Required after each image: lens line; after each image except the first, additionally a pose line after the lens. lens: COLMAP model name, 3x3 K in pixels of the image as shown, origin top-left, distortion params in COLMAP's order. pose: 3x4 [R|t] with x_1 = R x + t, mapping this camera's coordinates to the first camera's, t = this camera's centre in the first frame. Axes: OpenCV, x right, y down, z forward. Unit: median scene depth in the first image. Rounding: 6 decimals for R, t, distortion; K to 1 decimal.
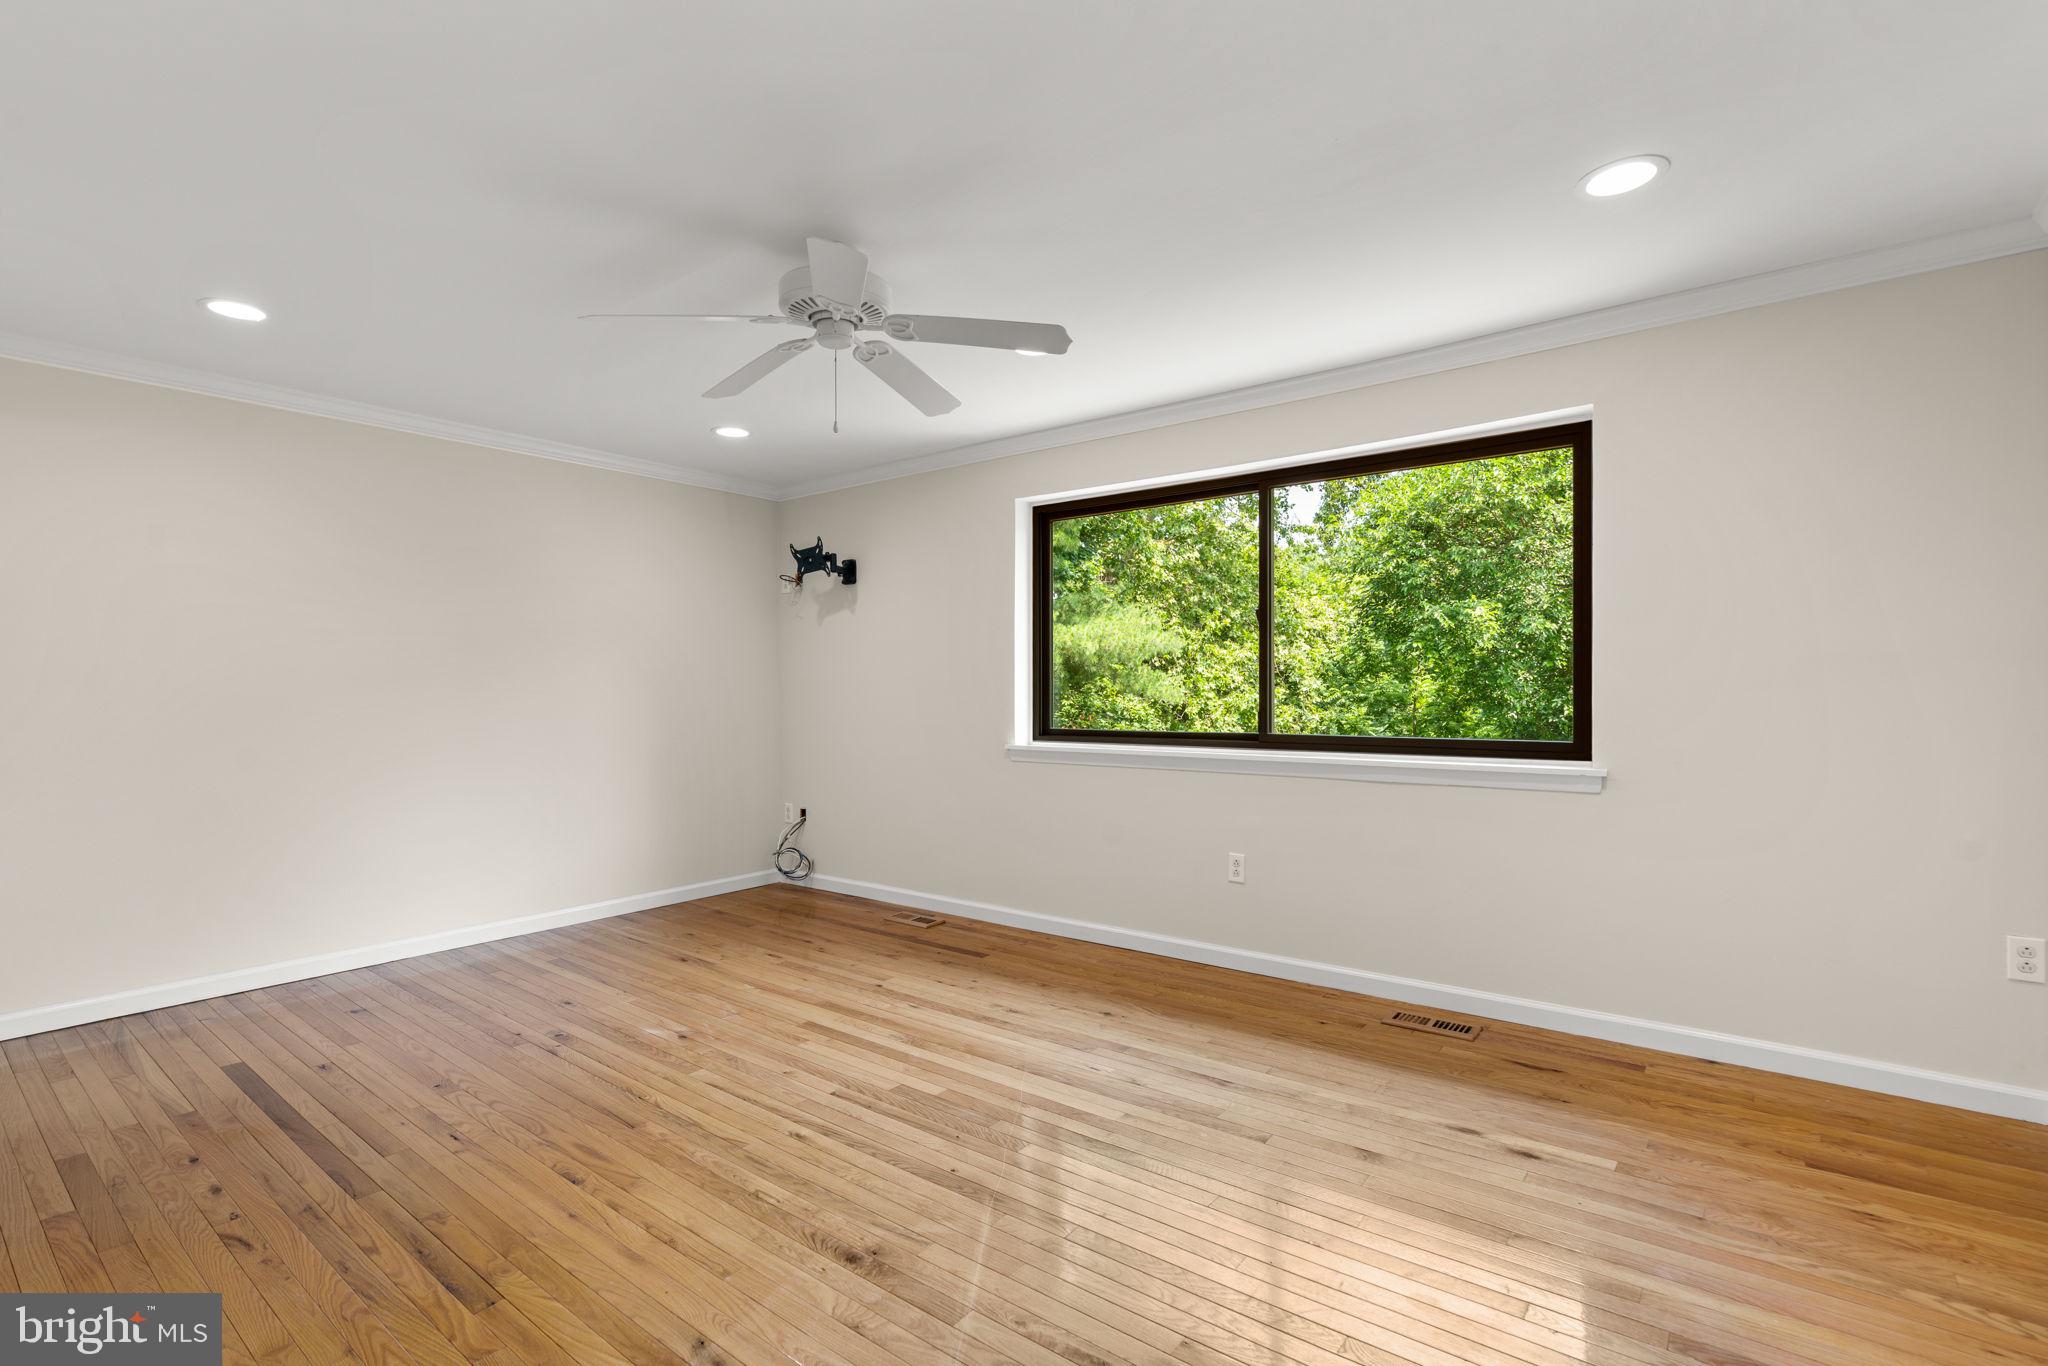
lens RADIAL K [[923.1, 0, 1003.5], [0, 923.1, 684.8], [0, 0, 1]] dist [-0.017323, 0.008049]
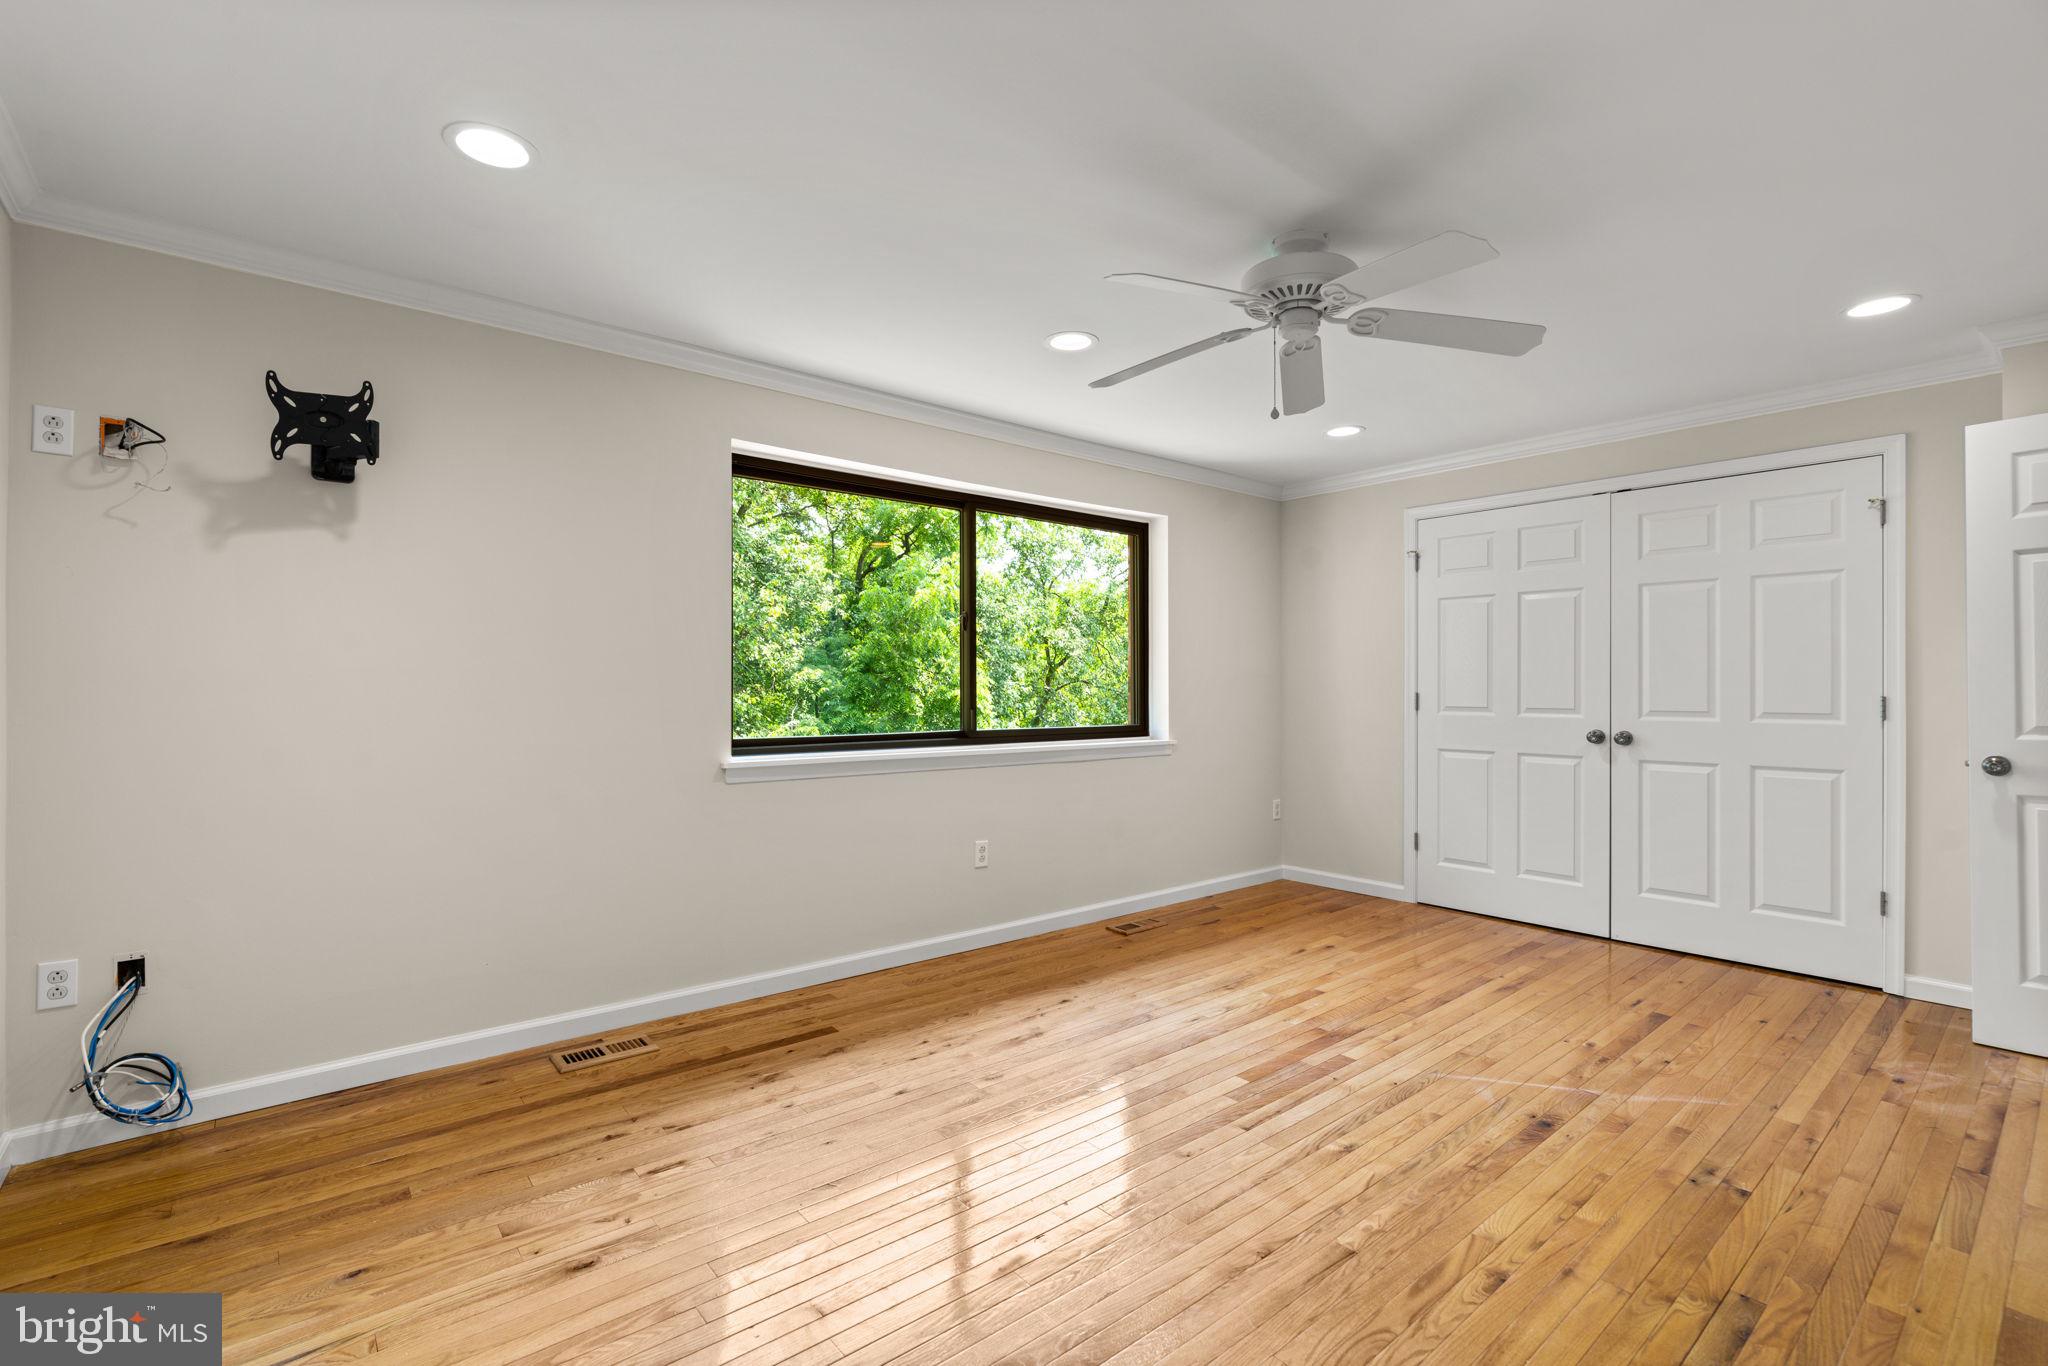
lens RADIAL K [[923.1, 0, 1003.5], [0, 923.1, 684.8], [0, 0, 1]] dist [-0.017323, 0.008049]
pose [[0.219463, 0.008762, 0.975581, -0.790236], [-0.006034, 0.999953, -0.007623, 0.006872], [-0.975602, -0.004214, 0.219506, 0.721684]]
